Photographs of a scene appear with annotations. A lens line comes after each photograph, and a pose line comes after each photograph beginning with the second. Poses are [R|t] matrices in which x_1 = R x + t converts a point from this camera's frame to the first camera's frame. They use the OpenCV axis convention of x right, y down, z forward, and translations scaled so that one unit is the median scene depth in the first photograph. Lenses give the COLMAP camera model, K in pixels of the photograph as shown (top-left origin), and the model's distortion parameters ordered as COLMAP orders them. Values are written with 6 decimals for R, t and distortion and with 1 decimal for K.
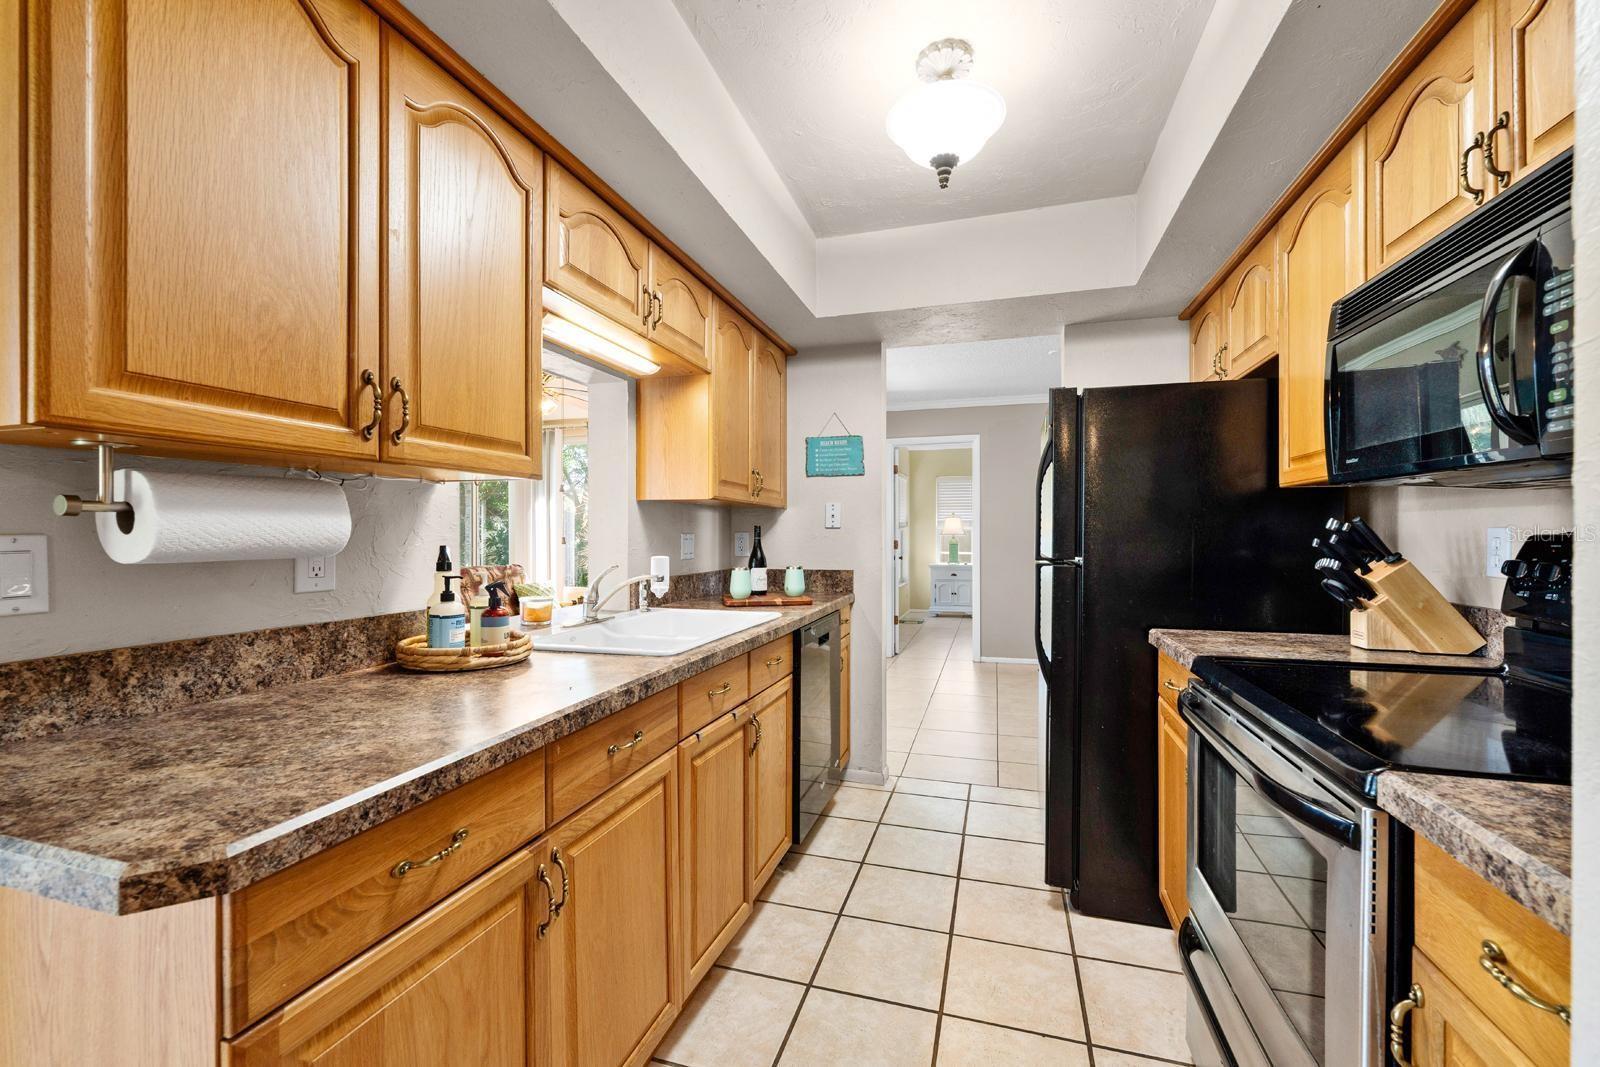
lens RADIAL K [[649.2, 0, 791.3], [0, 649.2, 535.5], [0, 0, 1]] dist [0.003513, -0.000287]
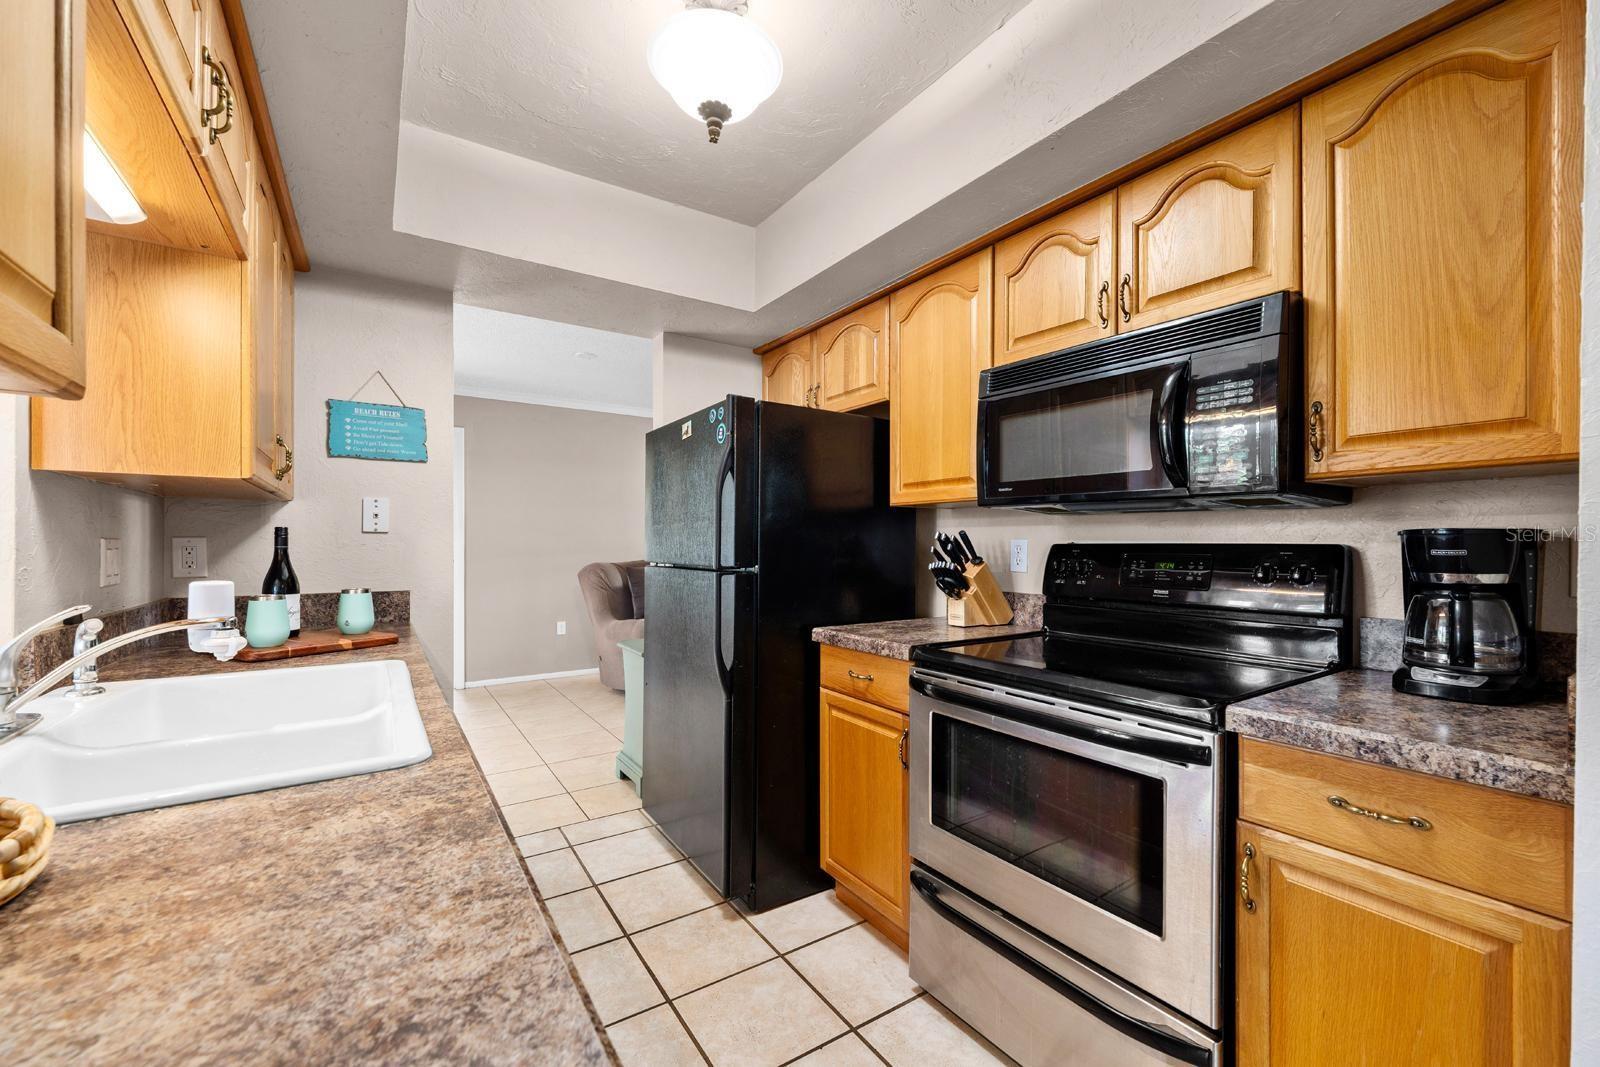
lens RADIAL K [[649.2, 0, 799.2], [0, 649.2, 546.7], [0, 0, 1]] dist [0.003513, -0.000287]
pose [[0.635710, -0.000367, 0.771927, -0.335819], [-0.002216, 0.999995, 0.002301, 0.002232], [-0.771924, -0.003174, 0.635706, 0.333738]]
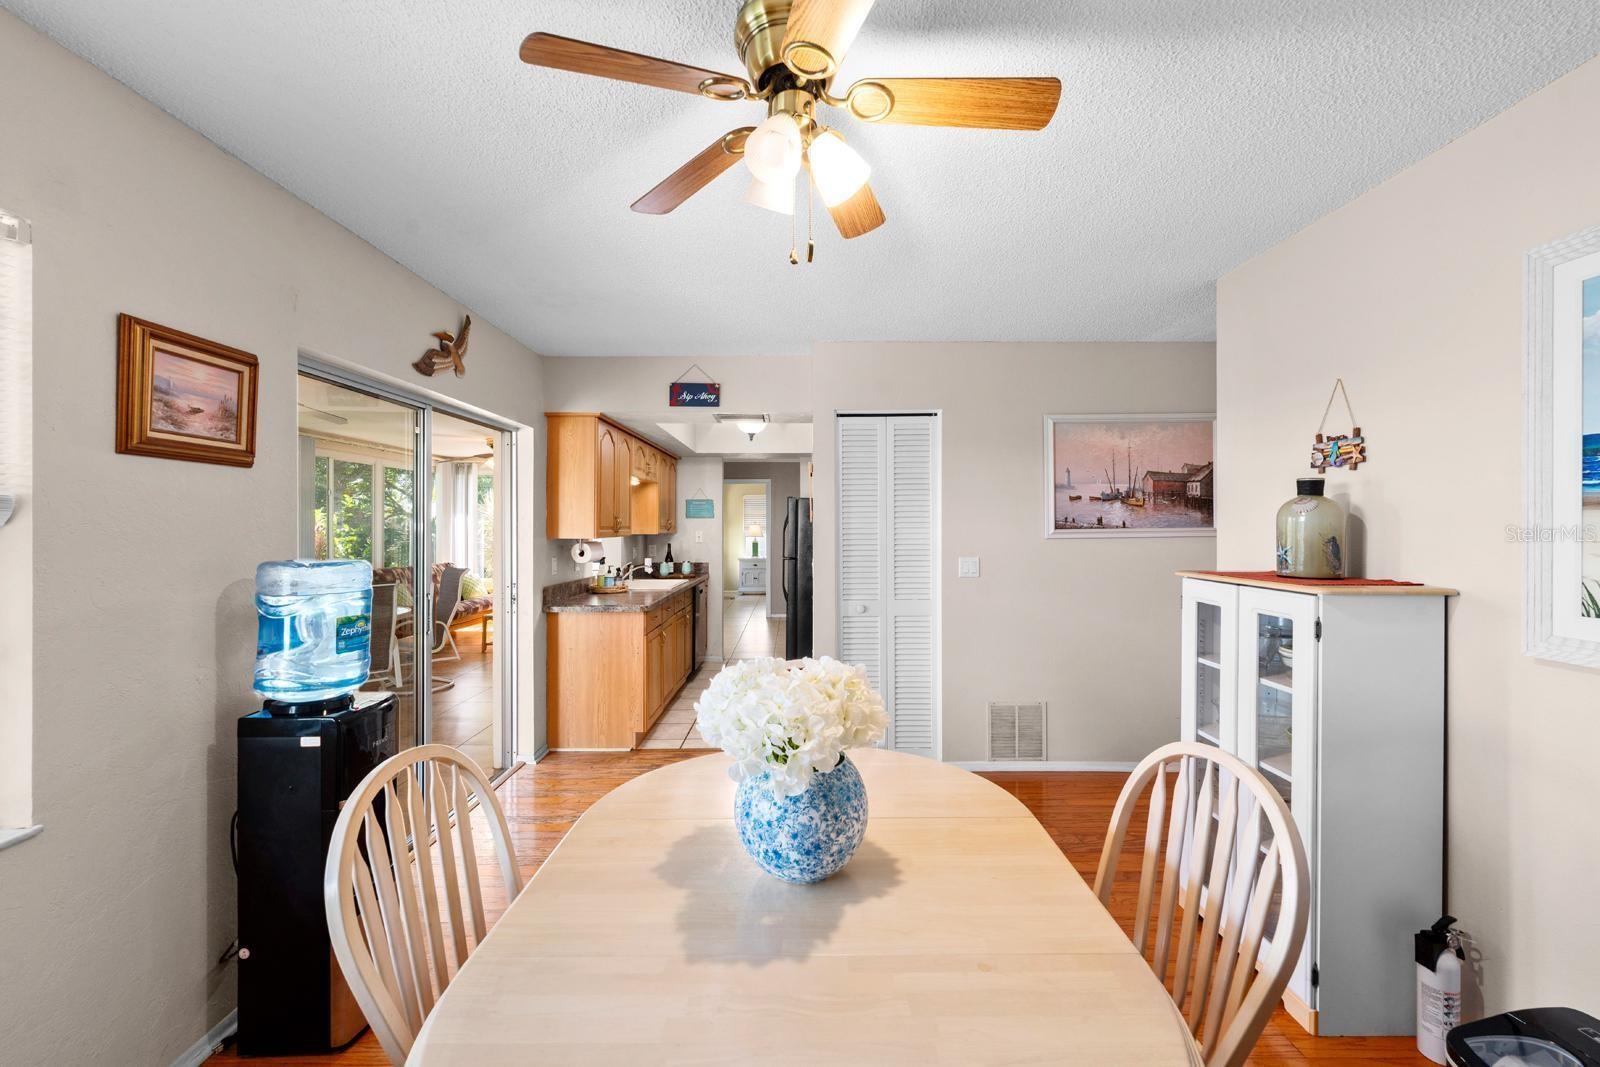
lens RADIAL K [[649.2, 0, 800.0], [0, 649.2, 530.6], [0, 0, 1]] dist [0.003513, -0.000287]
pose [[0.951238, 0.002797, 0.308447, -0.478636], [-0.004477, 0.999979, 0.004741, -0.108680], [-0.308427, -0.005890, 0.951230, -1.923784]]
